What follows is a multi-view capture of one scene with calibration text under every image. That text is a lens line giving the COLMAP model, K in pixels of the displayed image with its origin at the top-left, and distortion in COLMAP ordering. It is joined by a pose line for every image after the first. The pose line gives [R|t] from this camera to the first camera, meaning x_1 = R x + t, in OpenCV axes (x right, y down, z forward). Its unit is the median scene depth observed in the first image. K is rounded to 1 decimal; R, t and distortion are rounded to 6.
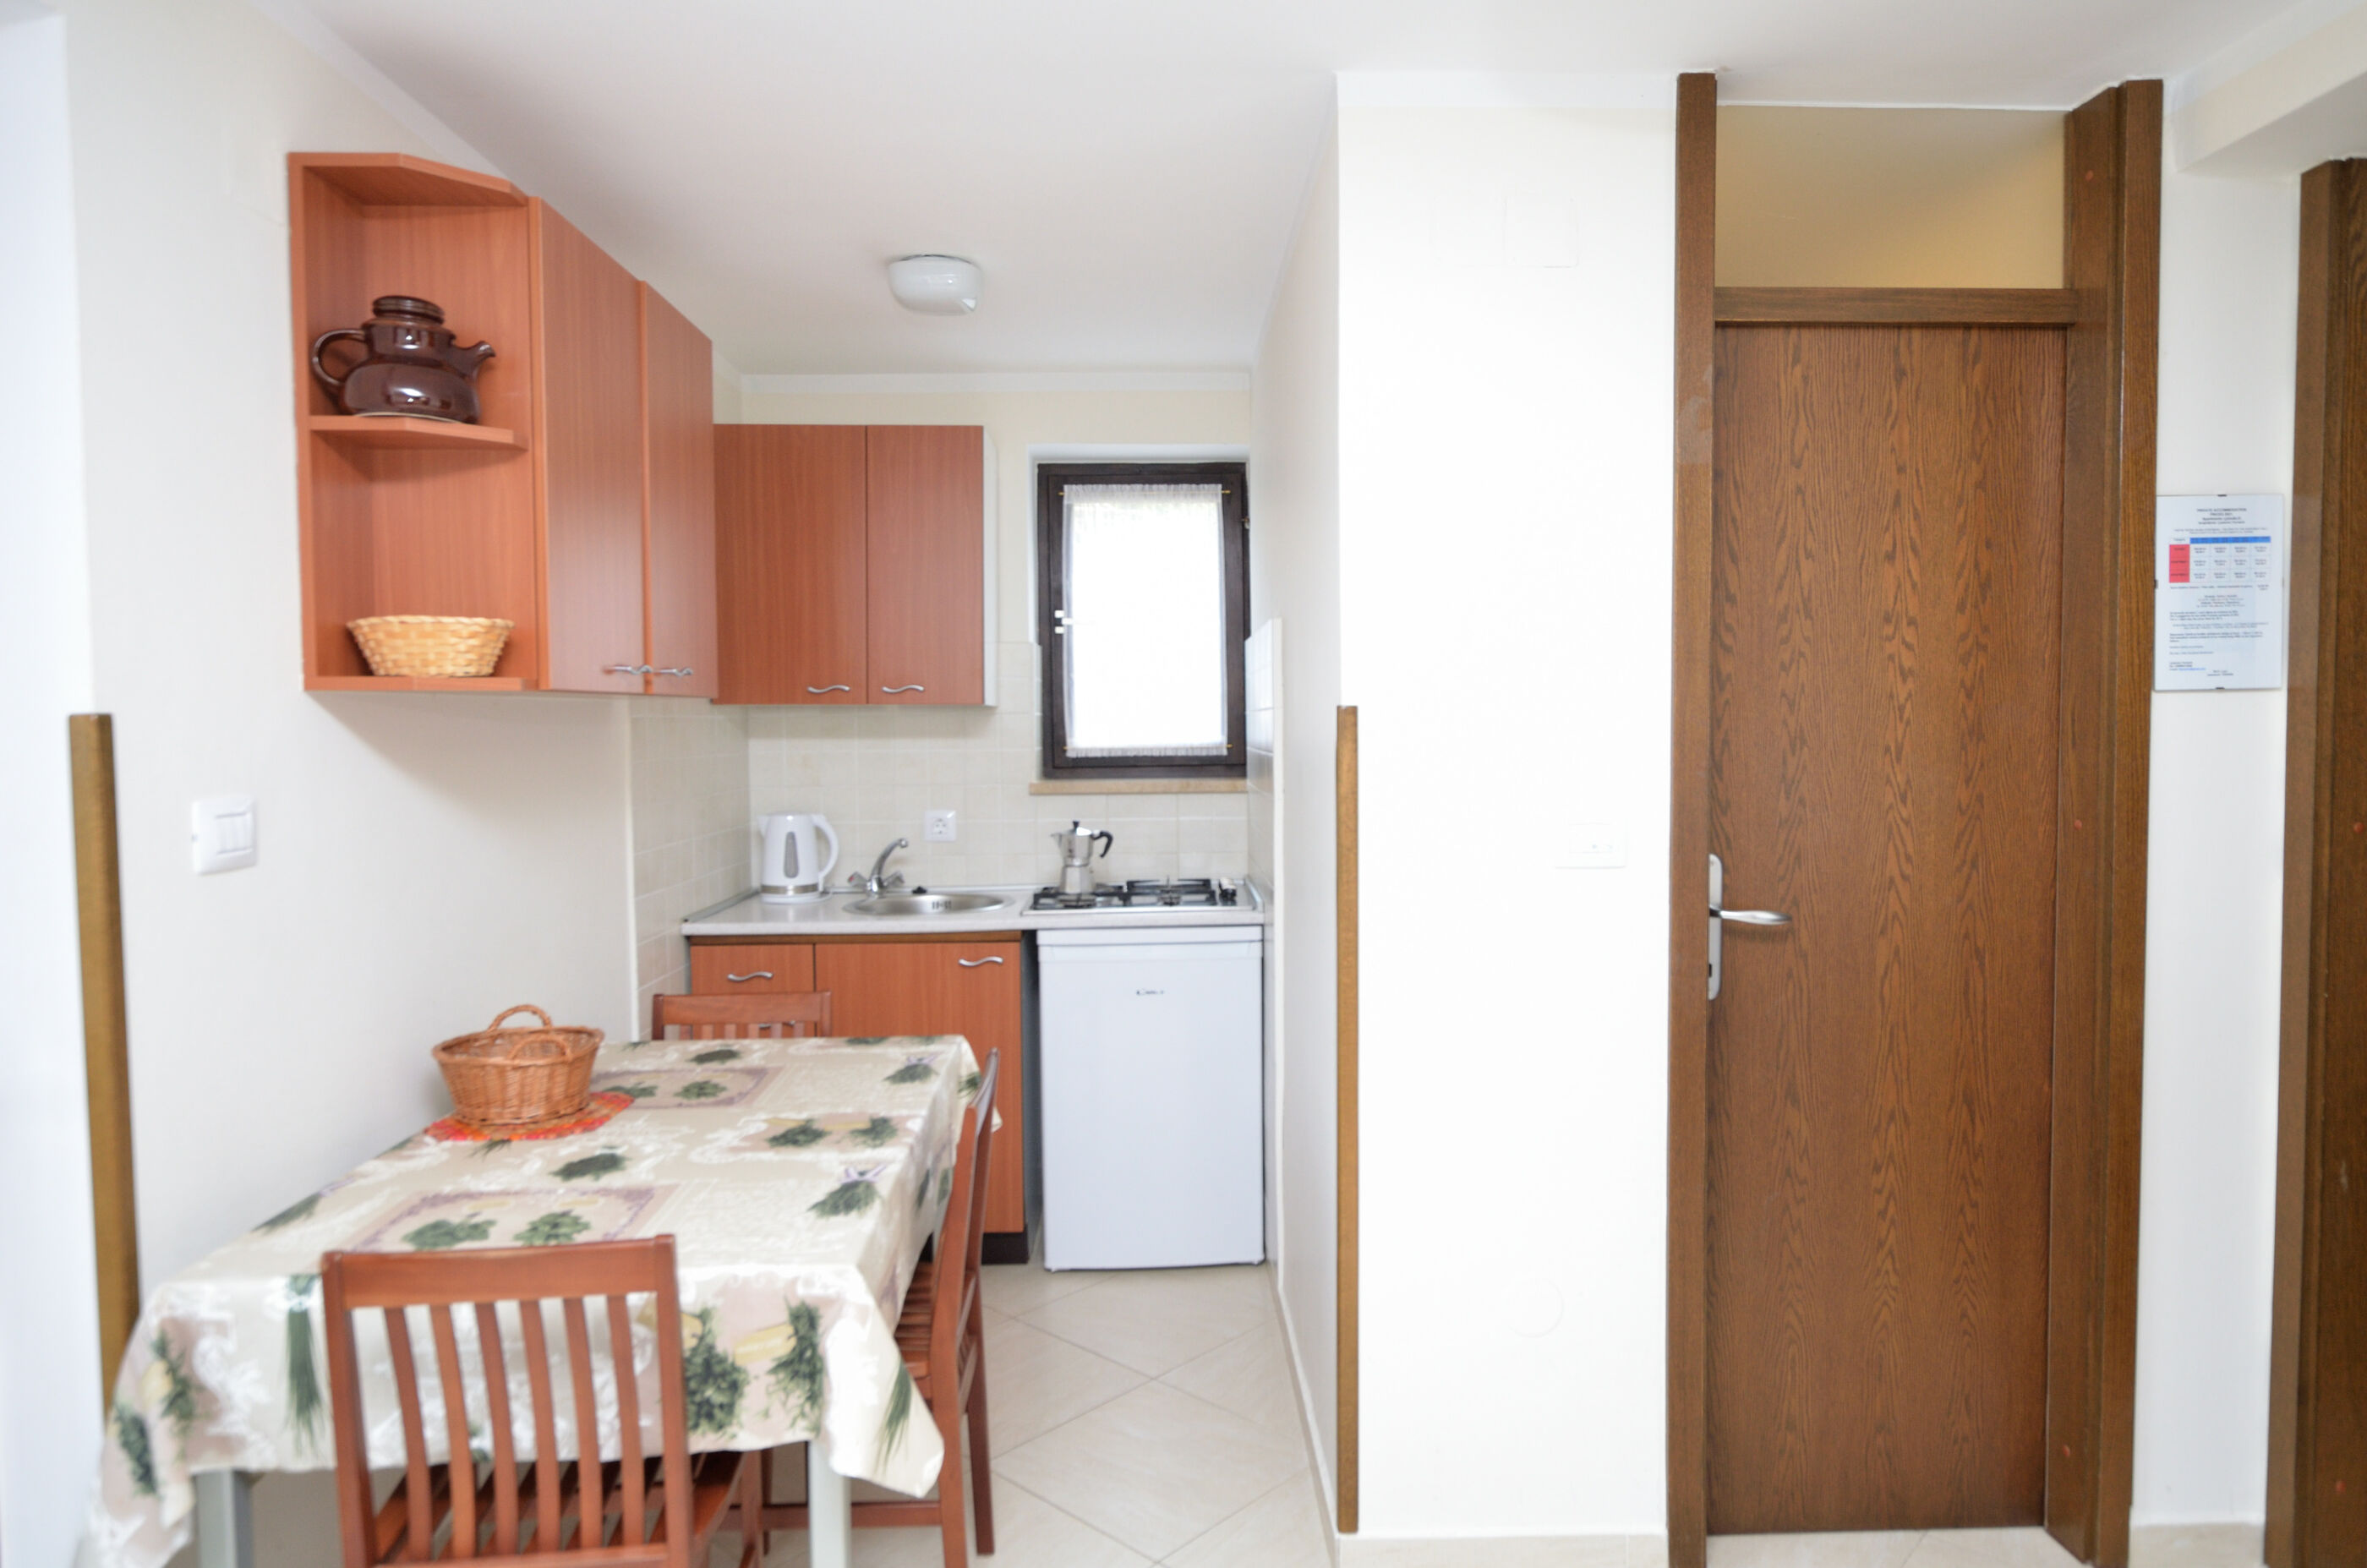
lens RADIAL K [[1415.2, 0, 1212.8], [0, 1415.2, 777.1], [0, 0, 1]] dist [-0.006539, 0.004159]
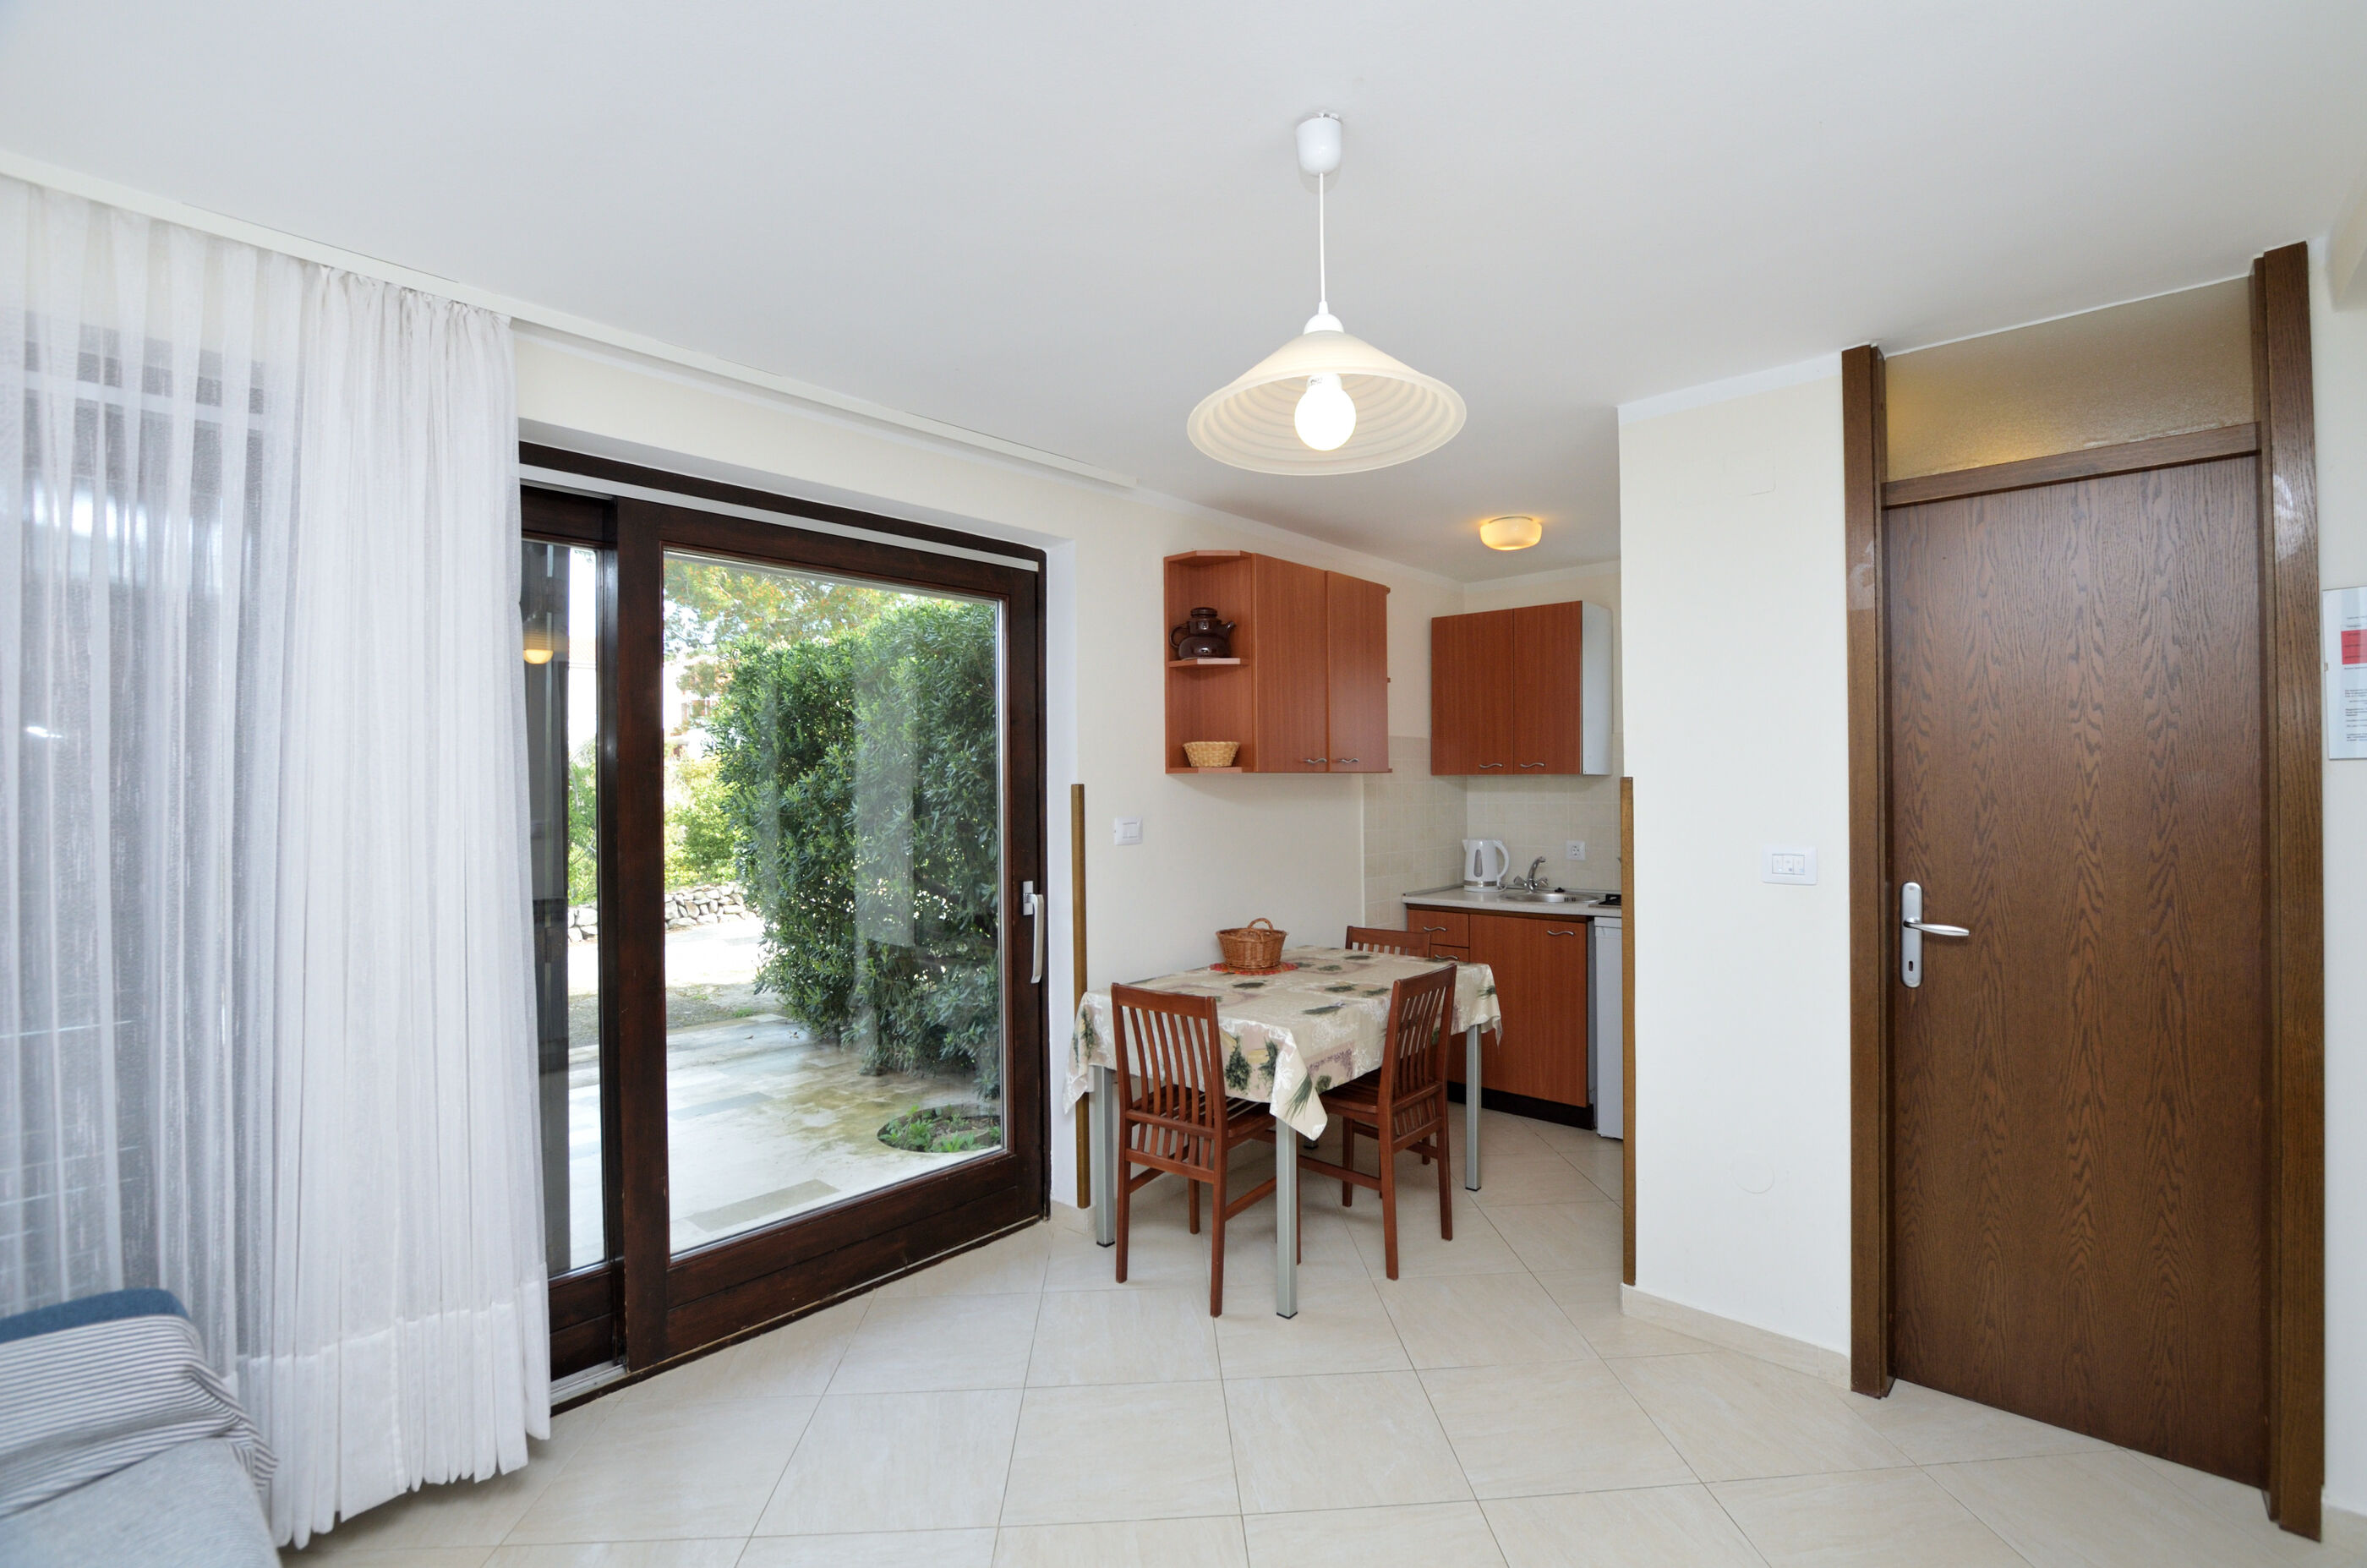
lens RADIAL K [[1025.1, 0, 1229.4], [0, 1025.1, 775.2], [0, 0, 1]] dist [-0.030254, 0.003190]
pose [[0.730379, -0.007103, -0.683006, 0.541250], [-0.024248, 0.999046, -0.036319, 0.002674], [0.682612, 0.043088, 0.729510, -0.183559]]
